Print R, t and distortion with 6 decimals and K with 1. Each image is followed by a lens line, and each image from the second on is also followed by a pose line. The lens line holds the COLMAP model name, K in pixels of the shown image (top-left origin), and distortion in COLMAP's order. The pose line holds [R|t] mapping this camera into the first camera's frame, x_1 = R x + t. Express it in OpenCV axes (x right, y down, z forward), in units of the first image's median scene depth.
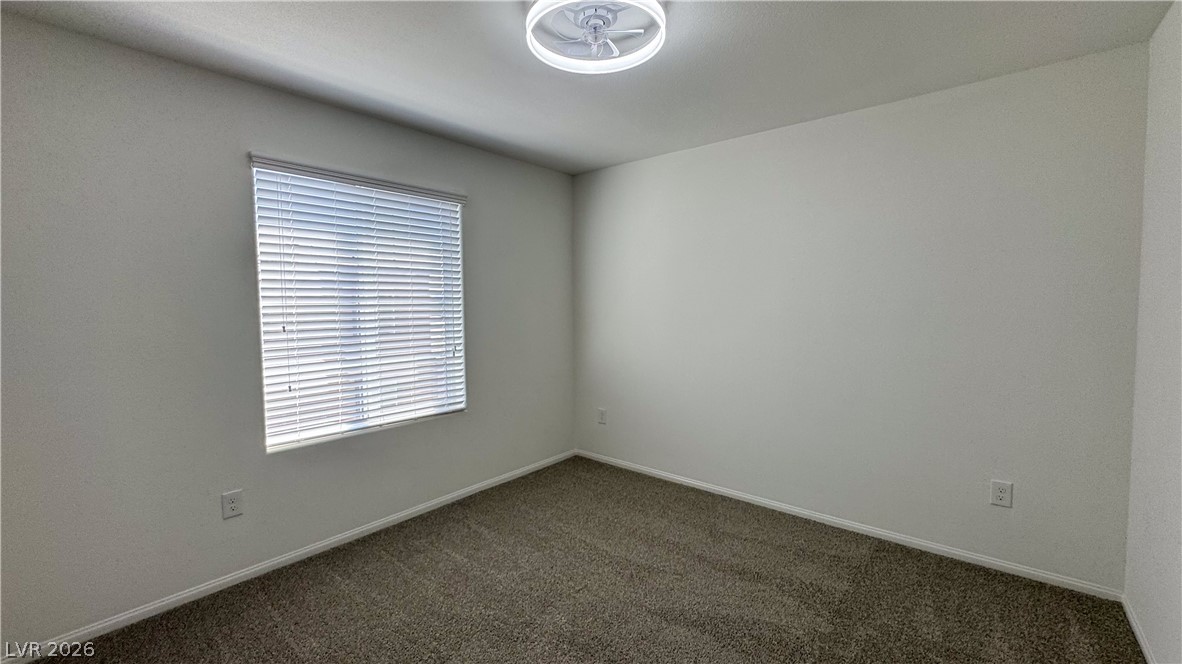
lens RADIAL K [[473.1, 0, 591.1], [0, 473.1, 328.6], [0, 0, 1]] dist [-0.002615, 0.000427]
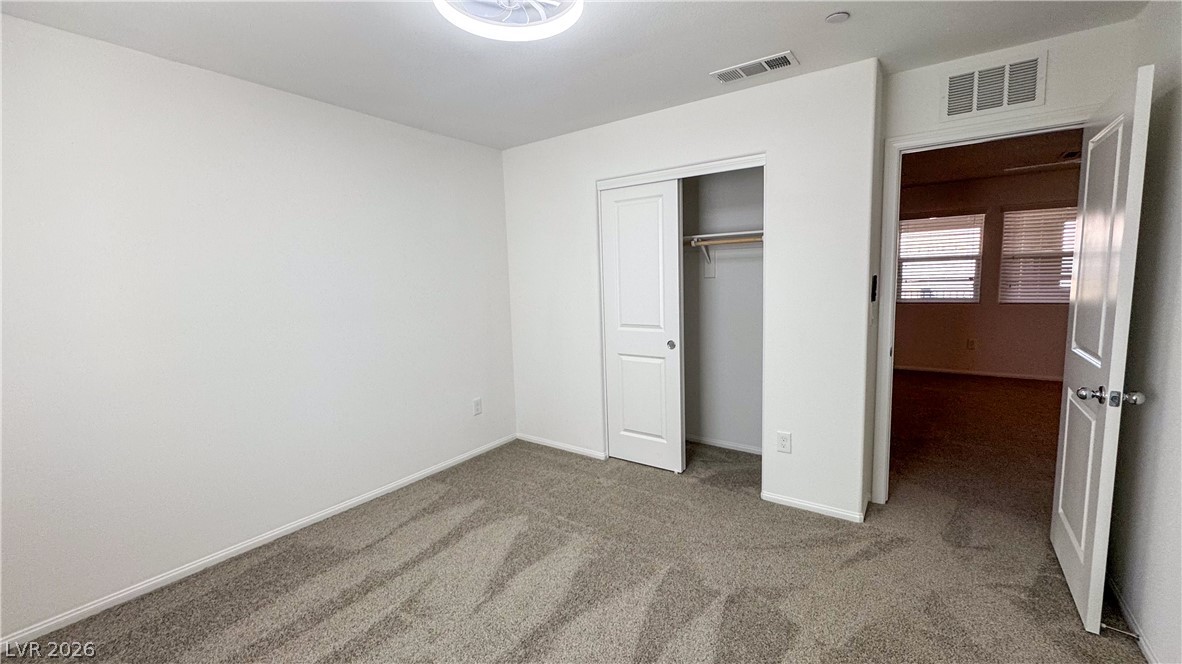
lens RADIAL K [[473.1, 0, 591.1], [0, 473.1, 328.6], [0, 0, 1]] dist [-0.002615, 0.000427]
pose [[-0.087486, -0.096979, 0.991434, -0.727421], [0.081837, 0.991186, 0.104176, -0.046944], [-0.992799, 0.090249, -0.078778, 0.720778]]
